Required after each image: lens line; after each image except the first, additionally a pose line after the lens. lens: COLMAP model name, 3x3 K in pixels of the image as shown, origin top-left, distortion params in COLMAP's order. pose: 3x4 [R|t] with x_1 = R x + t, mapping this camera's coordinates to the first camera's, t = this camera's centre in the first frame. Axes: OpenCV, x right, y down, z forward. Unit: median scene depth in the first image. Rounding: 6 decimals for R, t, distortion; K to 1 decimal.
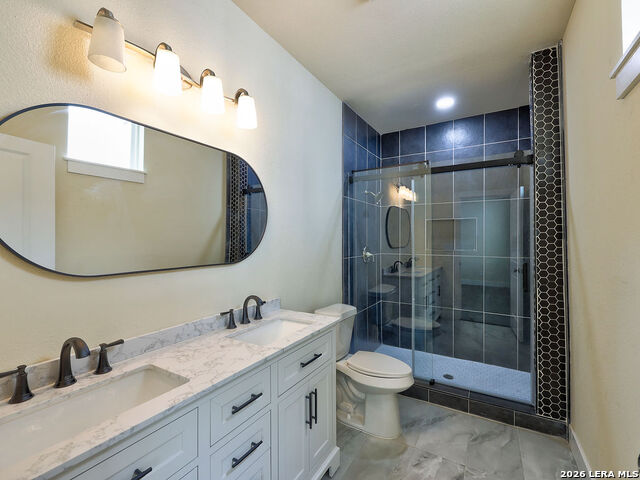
lens RADIAL K [[291.0, 0, 320.3], [0, 291.0, 238.8], [0, 0, 1]] dist [-0.000455, 0.000595]
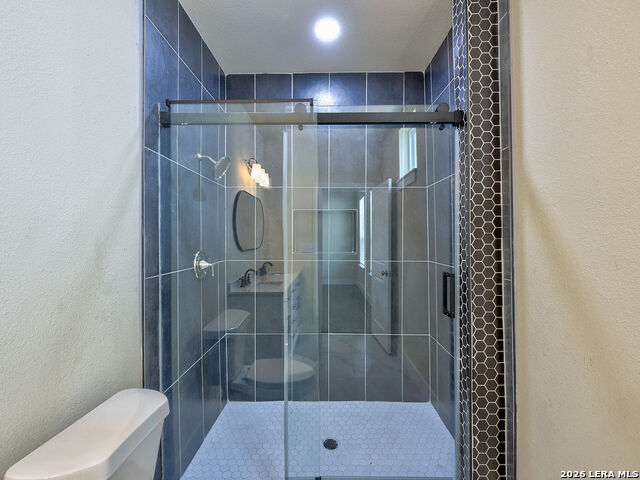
lens RADIAL K [[291.0, 0, 320.3], [0, 291.0, 238.8], [0, 0, 1]] dist [-0.000455, 0.000595]
pose [[0.865872, -0.000284, 0.500266, 0.078431], [-0.001033, 0.999997, 0.002356, 0.001547], [-0.500265, -0.002557, 0.865869, 0.393799]]
